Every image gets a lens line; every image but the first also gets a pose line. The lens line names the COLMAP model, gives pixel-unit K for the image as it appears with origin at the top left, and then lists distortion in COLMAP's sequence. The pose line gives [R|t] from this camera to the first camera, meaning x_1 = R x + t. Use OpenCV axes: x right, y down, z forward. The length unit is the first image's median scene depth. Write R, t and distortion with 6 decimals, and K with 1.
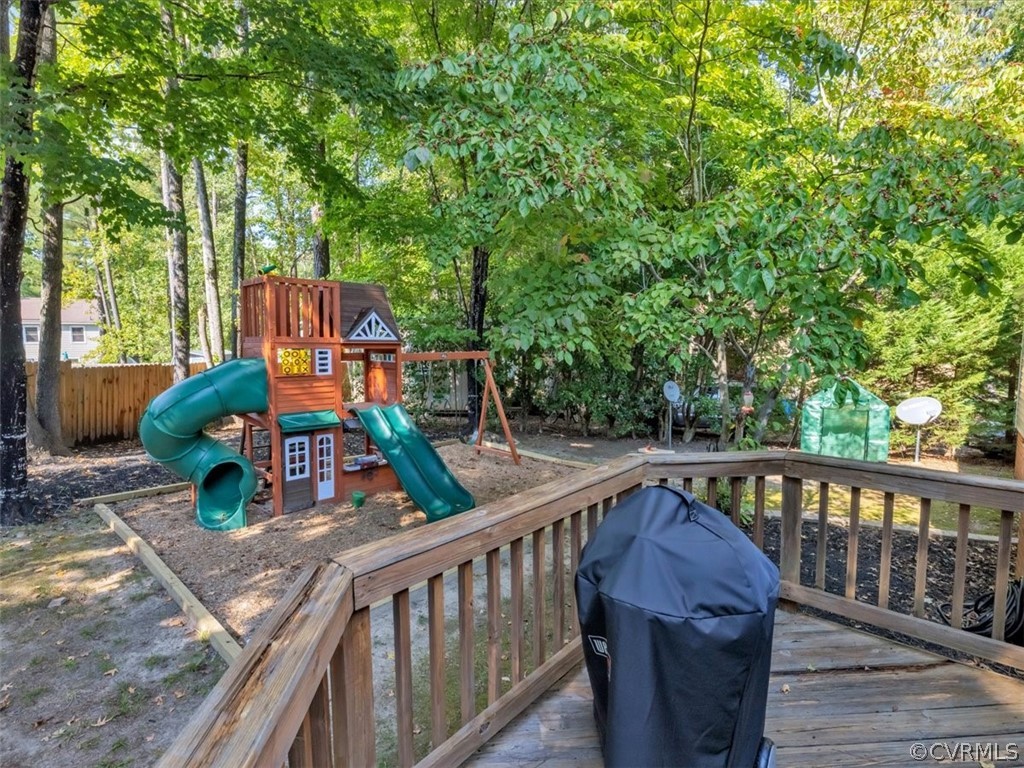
lens RADIAL K [[512.1, 0, 513.2], [0, 512.1, 378.3], [0, 0, 1]] dist [-0.003413, 0.002097]
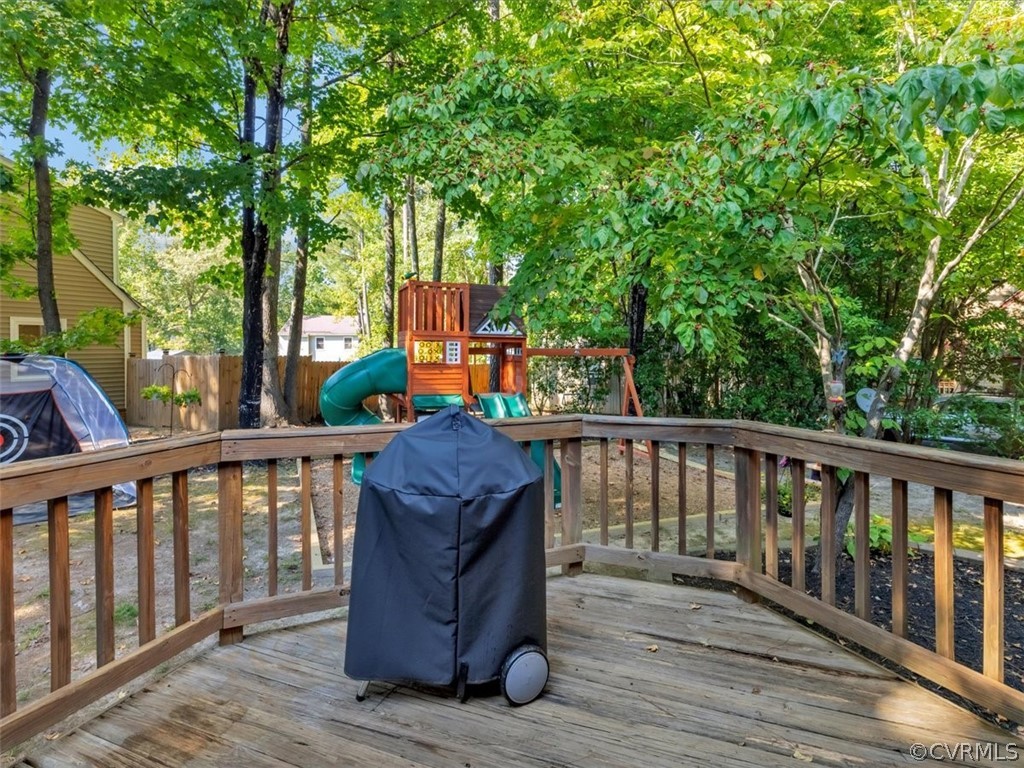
lens RADIAL K [[512.1, 0, 483.0], [0, 512.1, 348.9], [0, 0, 1]] dist [-0.003413, 0.002097]
pose [[0.904242, 0.003307, -0.427007, 0.182681], [-0.034211, 0.997317, -0.064721, 0.031566], [0.425648, 0.073131, 0.901929, -0.016378]]
